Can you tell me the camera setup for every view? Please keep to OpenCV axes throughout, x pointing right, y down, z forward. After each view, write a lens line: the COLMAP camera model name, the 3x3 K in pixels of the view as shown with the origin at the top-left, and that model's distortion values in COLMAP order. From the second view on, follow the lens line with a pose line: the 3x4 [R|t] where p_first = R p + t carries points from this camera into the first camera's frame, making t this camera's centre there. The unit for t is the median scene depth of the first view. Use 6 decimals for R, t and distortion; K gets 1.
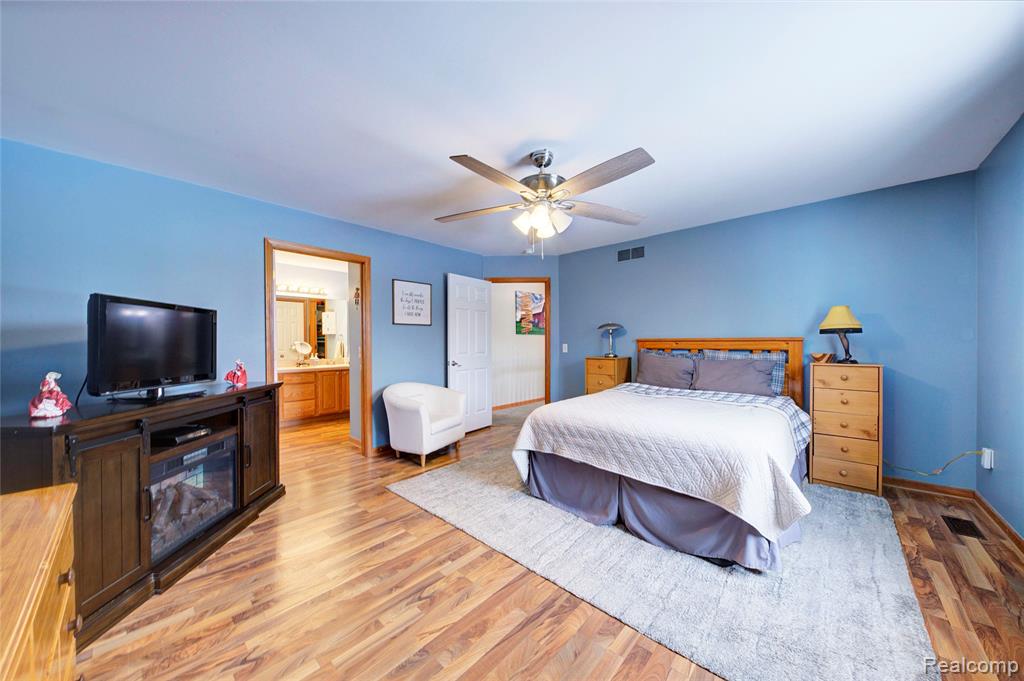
lens RADIAL K [[353.6, 0, 511.5], [0, 353.6, 340.7], [0, 0, 1]] dist [-0.000186, -0.000002]
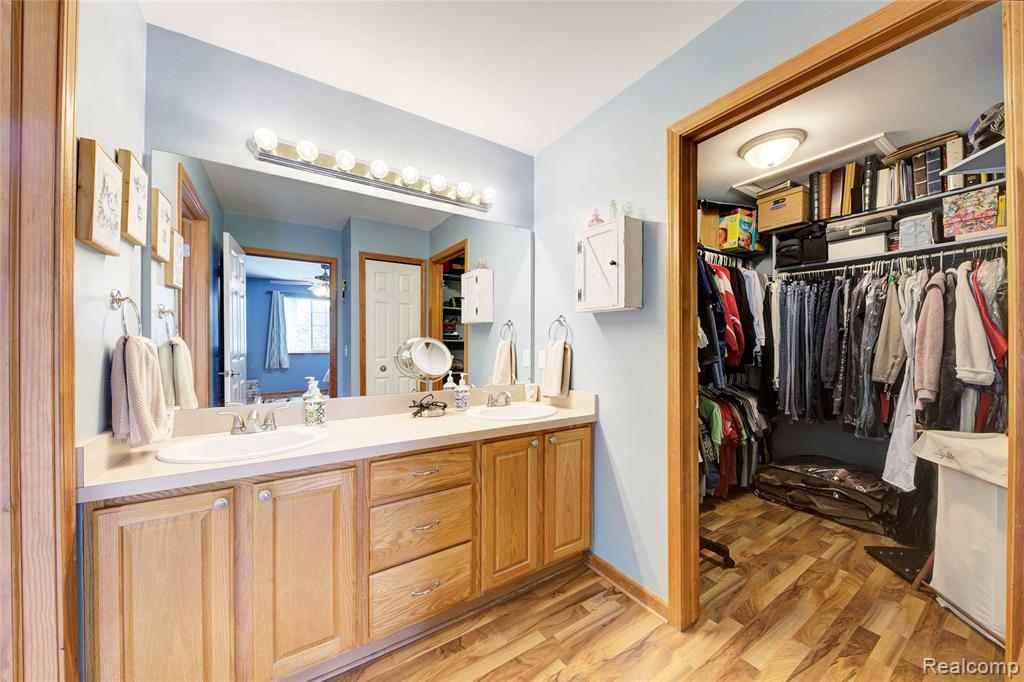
lens RADIAL K [[353.6, 0, 510.3], [0, 353.6, 346.0], [0, 0, 1]] dist [-0.000186, -0.000002]
pose [[0.969290, -0.005005, -0.245868, -0.422283], [0.004780, 0.999987, -0.001511, 0.009848], [0.245872, 0.000289, 0.969302, 0.679481]]
